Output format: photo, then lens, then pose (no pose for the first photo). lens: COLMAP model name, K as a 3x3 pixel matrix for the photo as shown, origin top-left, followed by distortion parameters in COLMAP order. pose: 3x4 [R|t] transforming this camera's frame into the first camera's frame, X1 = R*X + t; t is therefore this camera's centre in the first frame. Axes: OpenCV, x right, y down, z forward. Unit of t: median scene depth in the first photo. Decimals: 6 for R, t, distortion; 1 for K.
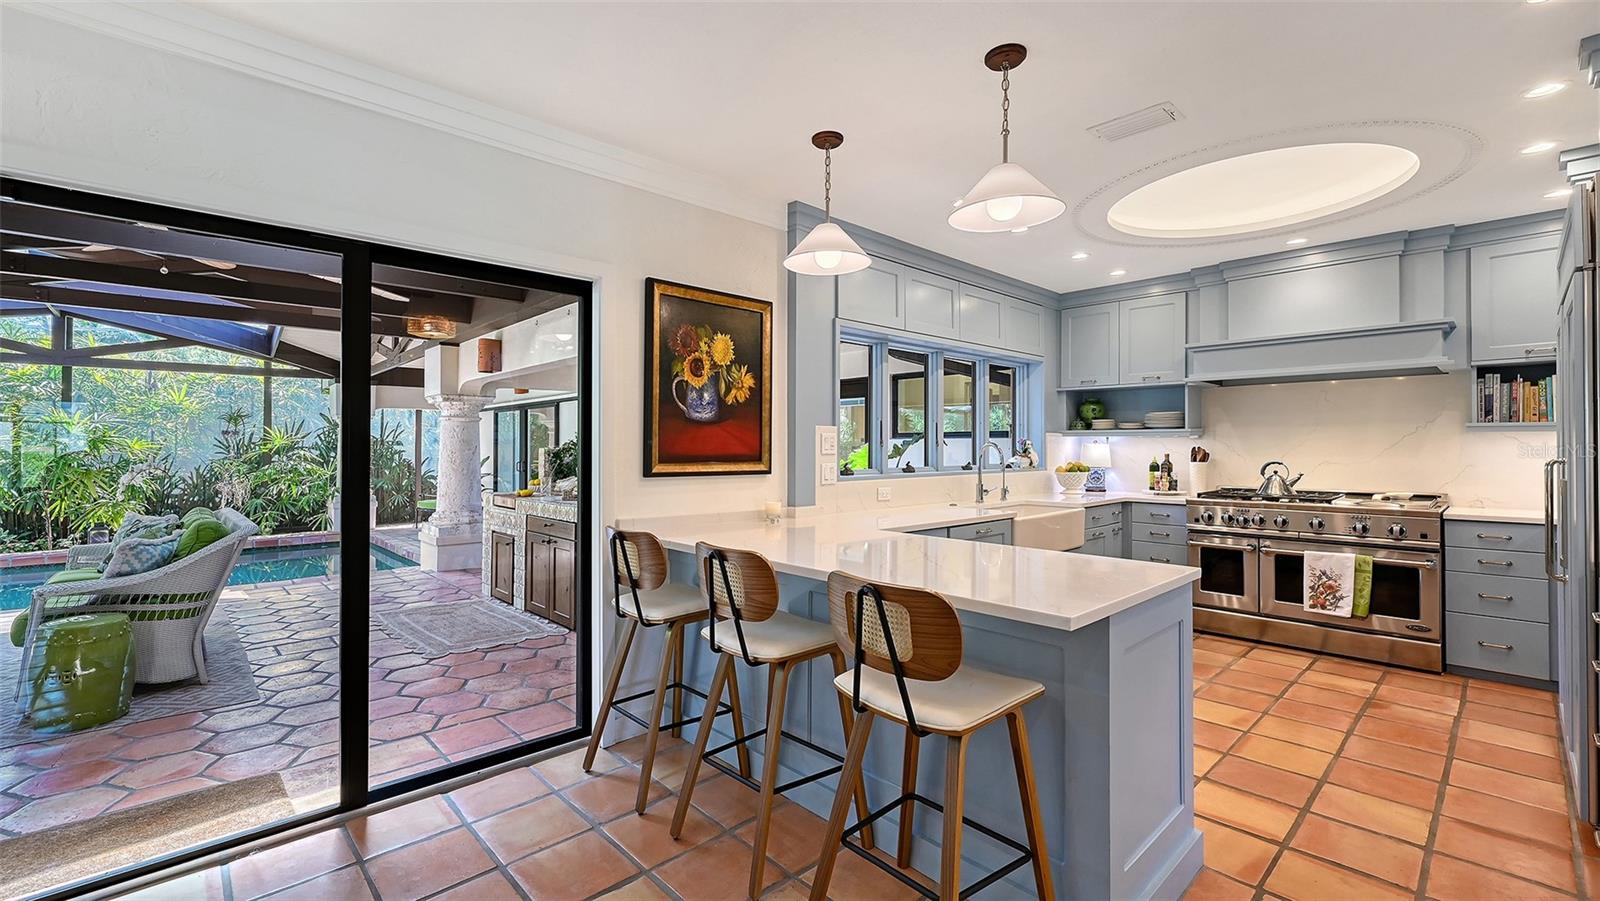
lens RADIAL K [[653.5, 0, 786.3], [0, 653.5, 444.6], [0, 0, 1]] dist [-0.001395, 0.000193]
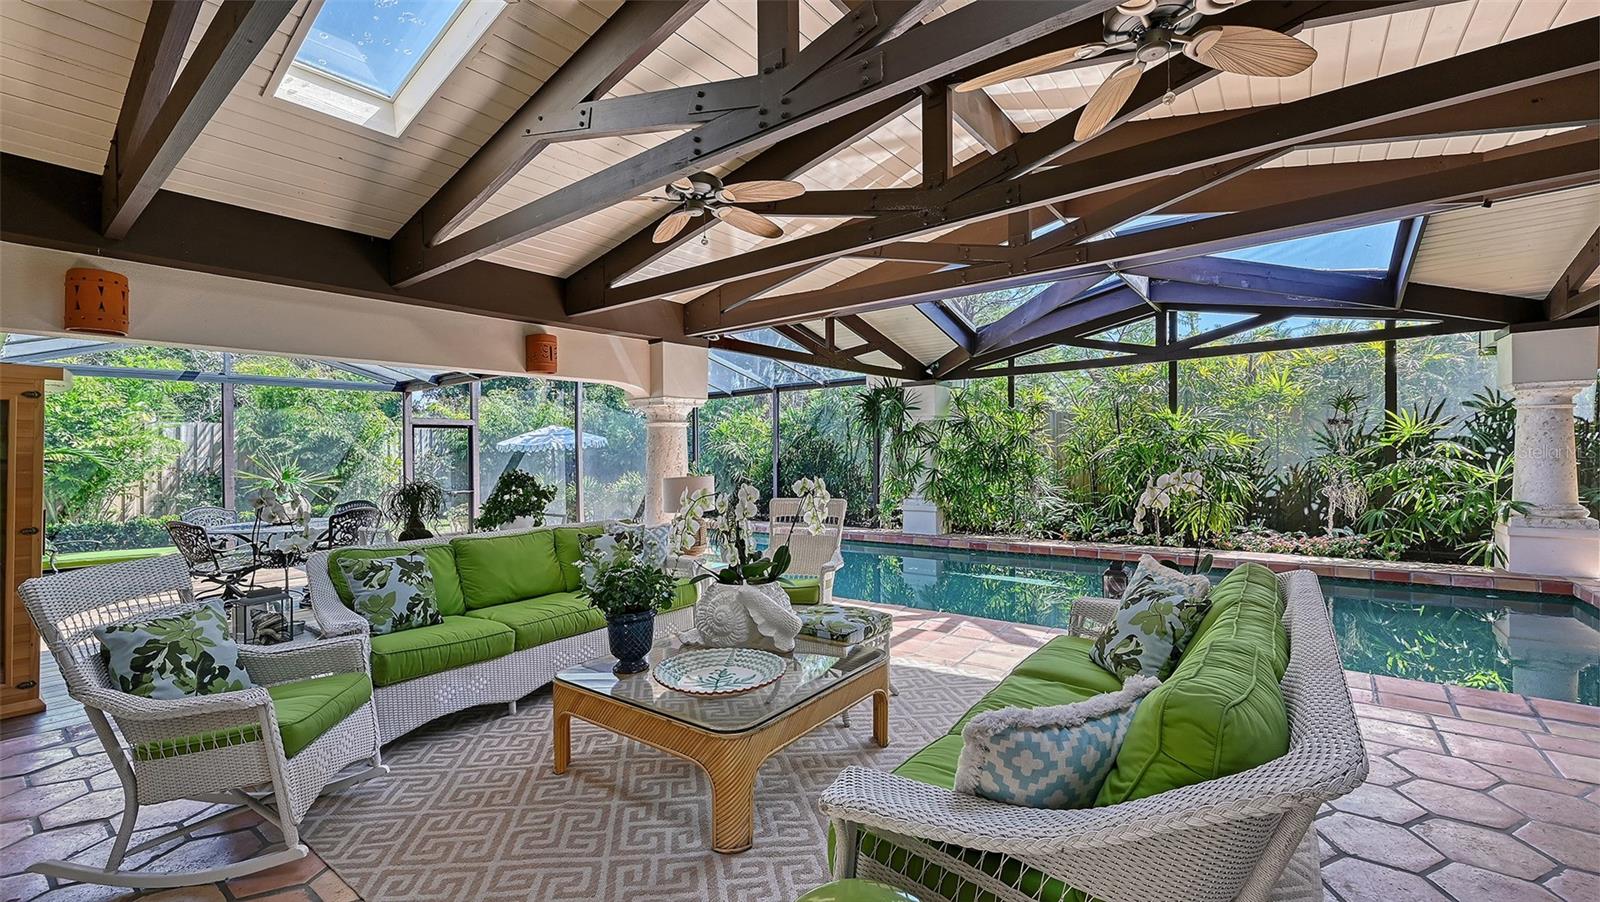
lens RADIAL K [[647.7, 0, 789.8], [0, 647.7, 457.6], [0, 0, 1]] dist [0.003354, 0.000235]
pose [[0.152355, 0.006596, -0.988304, -0.477125], [0.026011, 0.999605, 0.010681, -0.000907], [0.987984, -0.027334, 0.152123, 0.598352]]
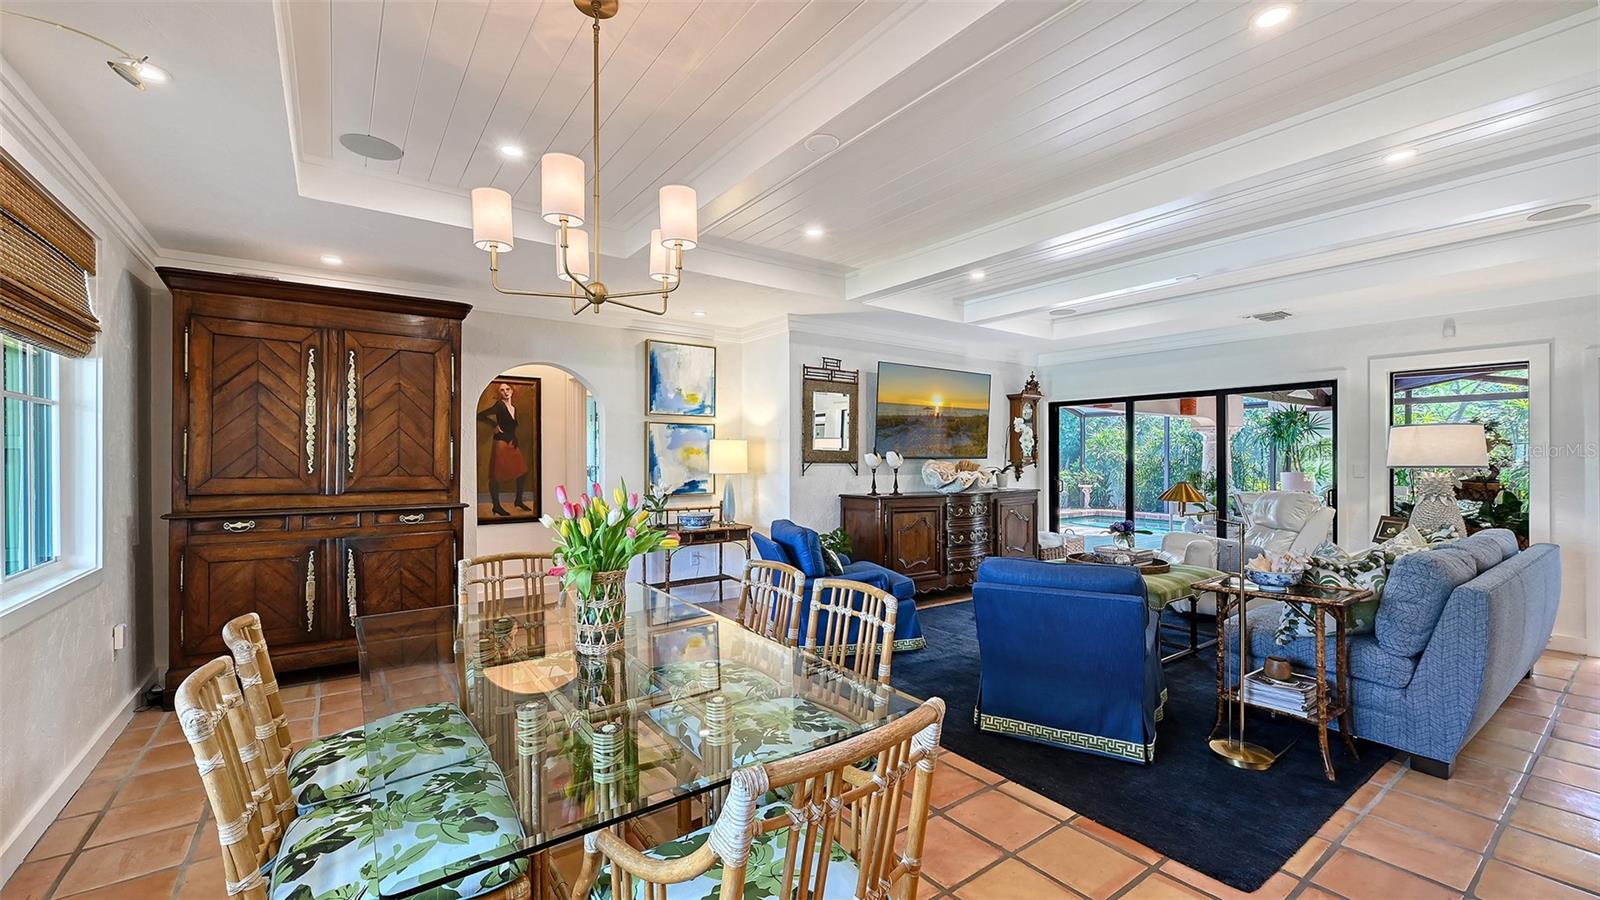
lens RADIAL K [[653.5, 0, 798.0], [0, 653.5, 457.2], [0, 0, 1]] dist [-0.001395, 0.000193]
pose [[-0.124699, -0.000017, -0.992195, 0.619355], [0.002845, 0.999996, -0.000374, -0.013295], [0.992191, -0.002869, -0.124698, -0.674945]]
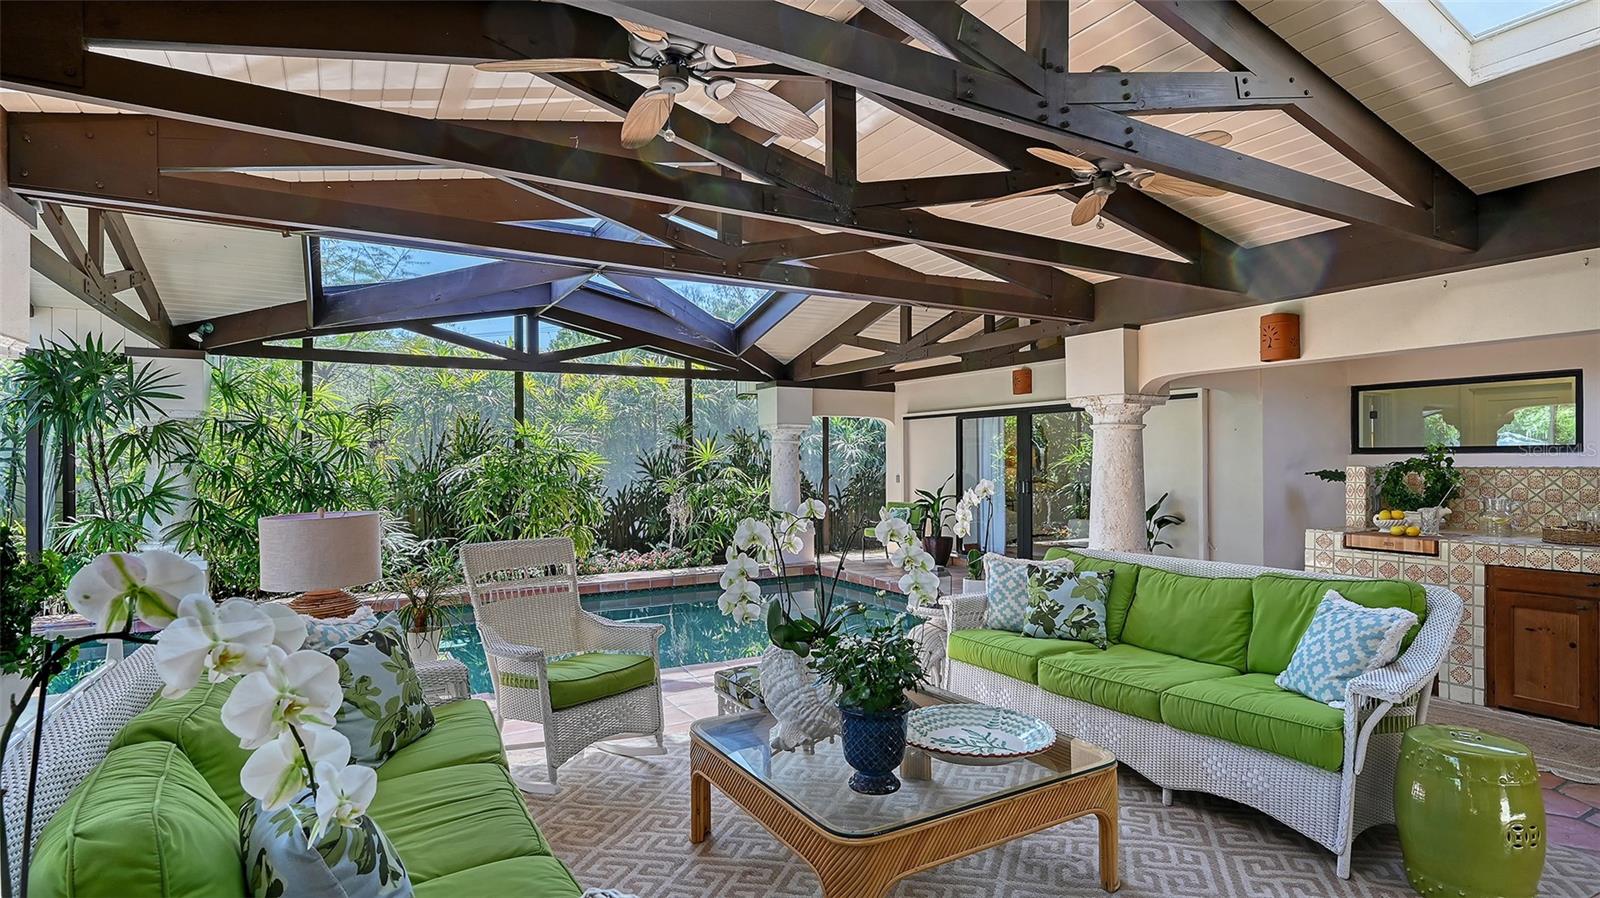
lens RADIAL K [[811.7, 0, 825.0], [0, 811.7, 461.9], [0, 0, 1]] dist [-0.002278, -0.000161]
pose [[0.976304, -0.002541, -0.216391, -1.029354], [0.003887, 0.999976, 0.005792, -0.007529], [0.216371, -0.006496, 0.976290, 0.022889]]
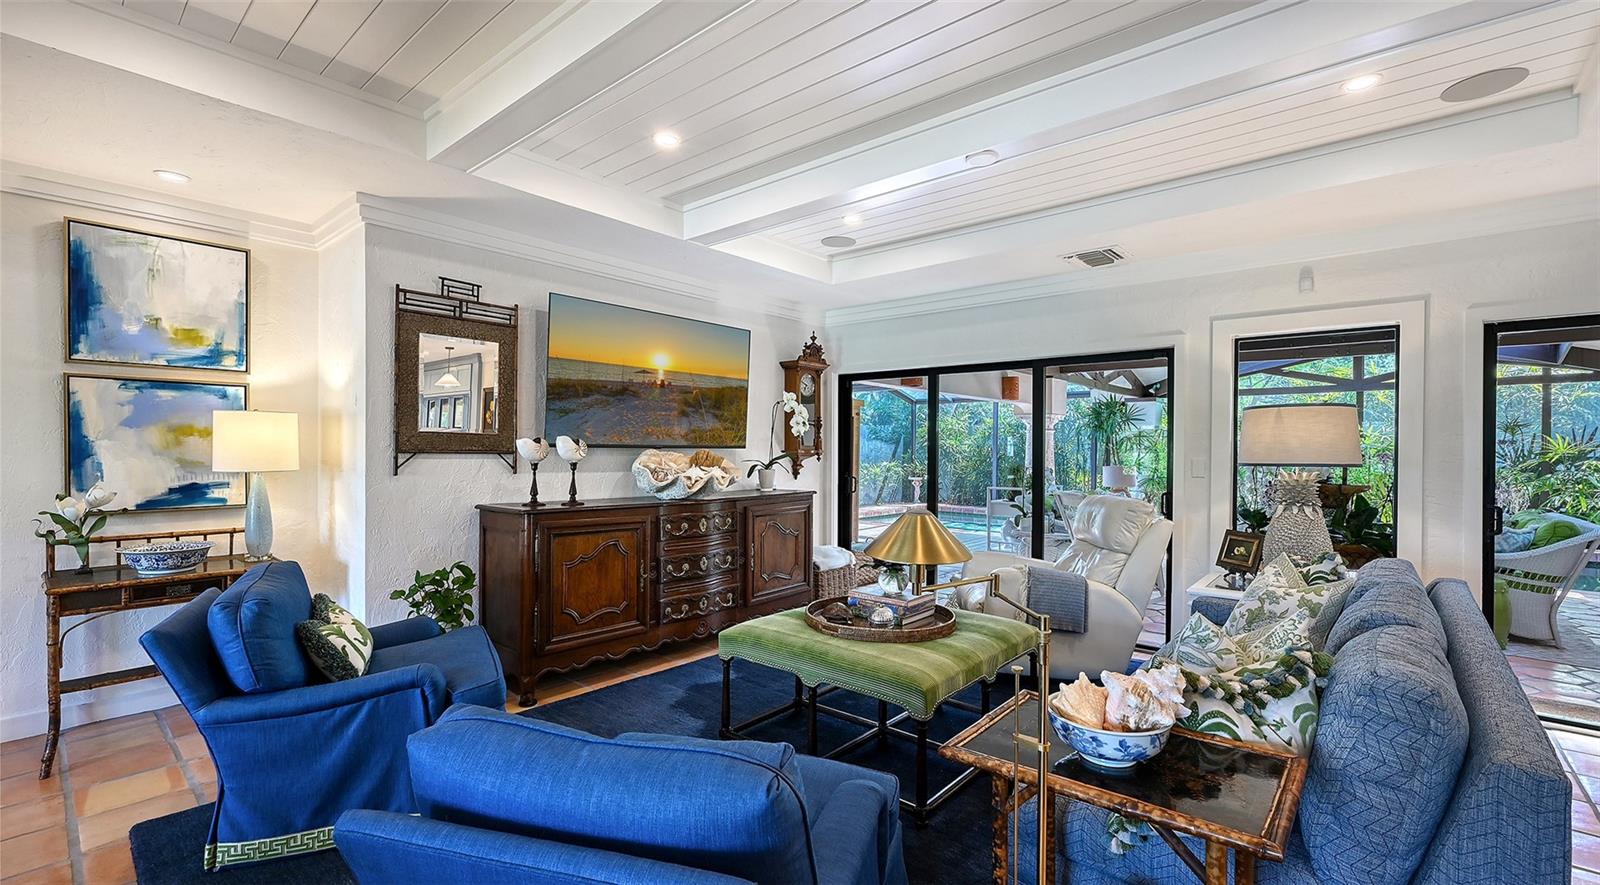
lens RADIAL K [[680.9, 0, 804.6], [0, 680.9, 449.7], [0, 0, 1]] dist [-0.001735, 0.000239]
pose [[0.103681, 0.005886, -0.994593, 0.200925], [-0.005505, 0.999971, 0.005344, -0.013534], [0.994595, 0.004921, 0.103710, -0.452835]]
